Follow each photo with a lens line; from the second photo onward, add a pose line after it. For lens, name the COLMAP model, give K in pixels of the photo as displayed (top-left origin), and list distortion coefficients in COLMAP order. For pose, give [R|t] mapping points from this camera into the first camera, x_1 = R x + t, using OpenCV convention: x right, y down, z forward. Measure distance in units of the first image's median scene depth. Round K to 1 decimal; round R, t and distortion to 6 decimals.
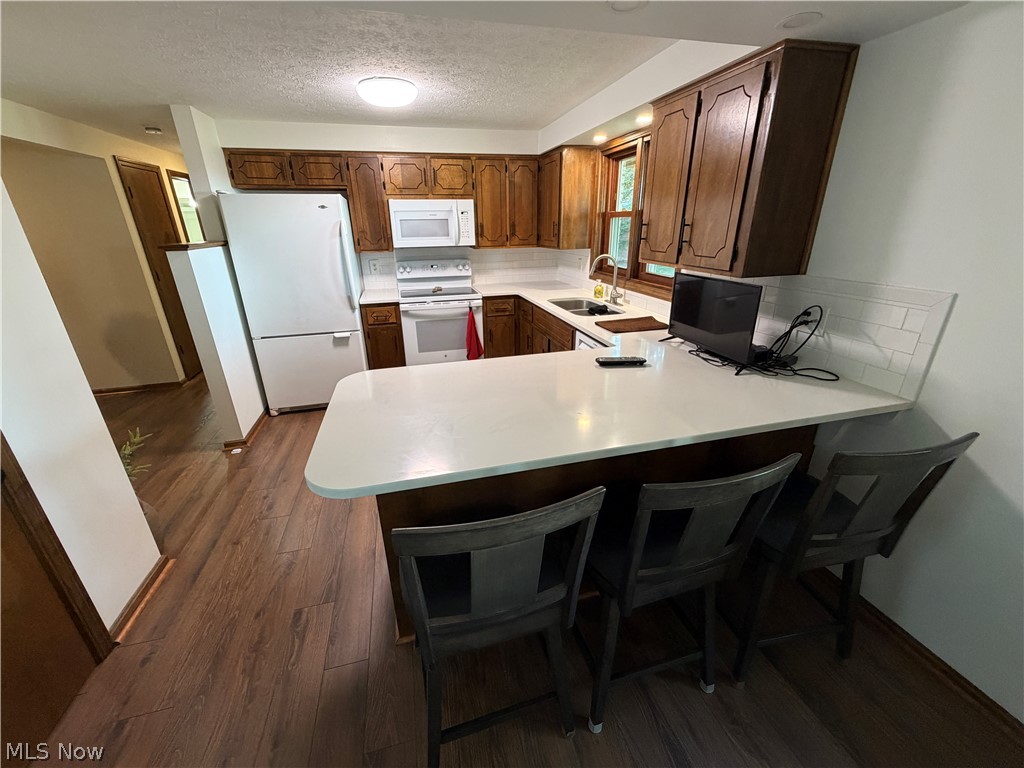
lens RADIAL K [[407.9, 0, 509.5], [0, 407.9, 385.6], [0, 0, 1]] dist [0.000159, 0.000125]
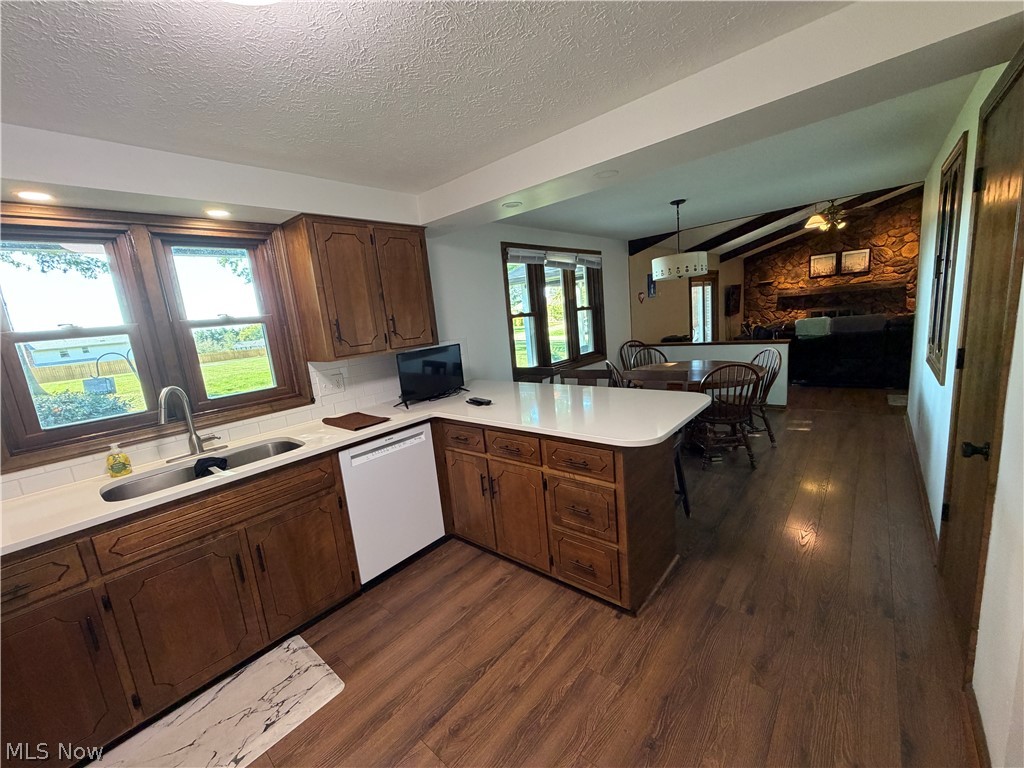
lens RADIAL K [[407.9, 0, 509.5], [0, 407.9, 385.6], [0, 0, 1]] dist [0.000159, 0.000125]
pose [[-0.559622, -0.081349, 0.824746, -0.507680], [0.400298, 0.844850, 0.354950, -0.304982], [-0.725662, 0.528782, -0.440233, 0.817430]]
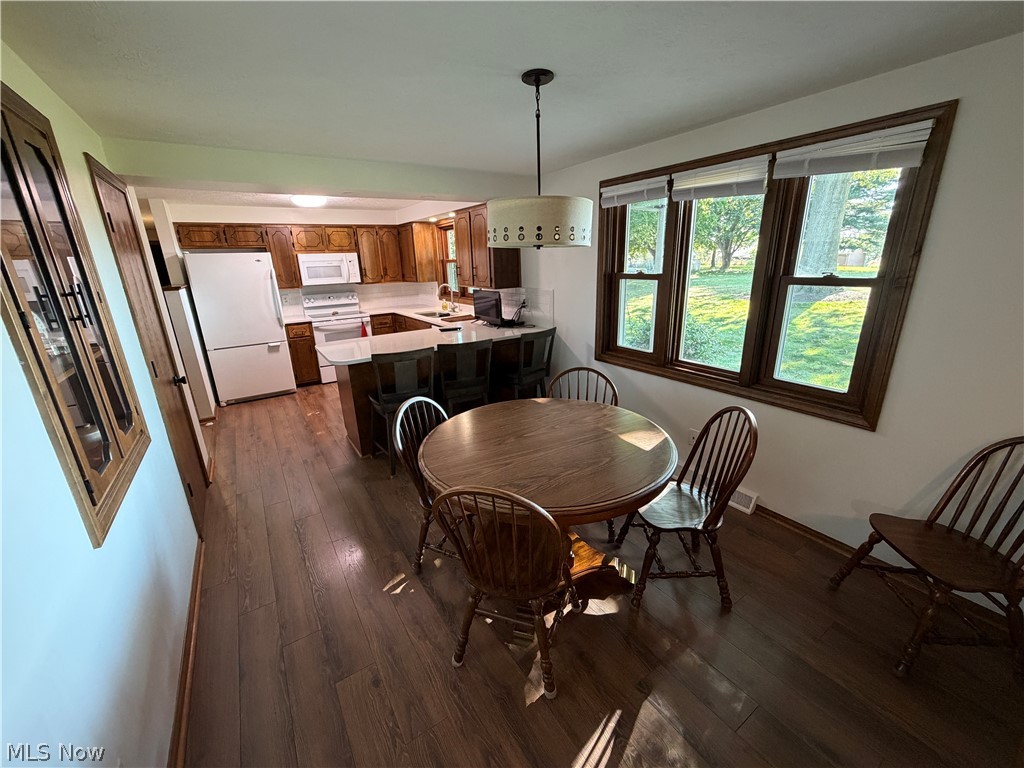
lens RADIAL K [[407.9, 0, 509.5], [0, 407.9, 385.6], [0, 0, 1]] dist [0.000159, 0.000125]
pose [[0.948281, -0.110270, 0.297663, -0.058843], [0.134641, 0.988916, -0.062589, 0.220457], [-0.287462, 0.099430, 0.952617, -0.604792]]
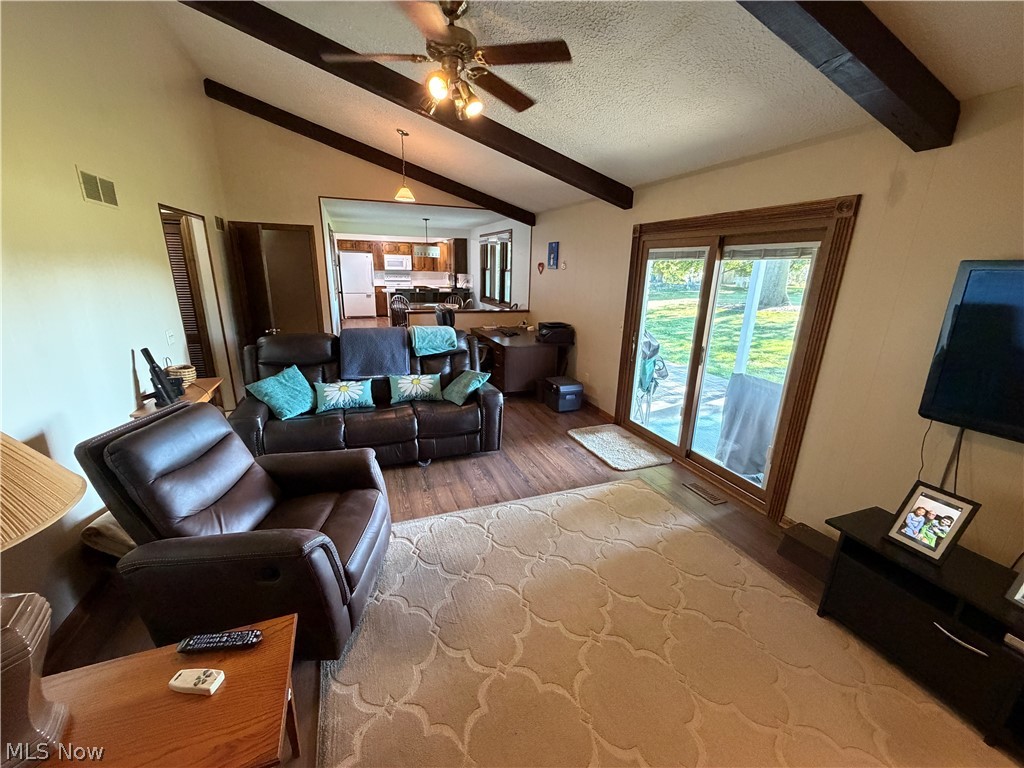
lens RADIAL K [[407.9, 0, 509.5], [0, 407.9, 385.6], [0, 0, 1]] dist [0.000159, 0.000125]
pose [[0.993505, 0.004160, 0.113711, 0.333824], [0.006582, 0.995557, -0.093935, 0.900439], [-0.113597, 0.094073, 0.989063, -2.248385]]
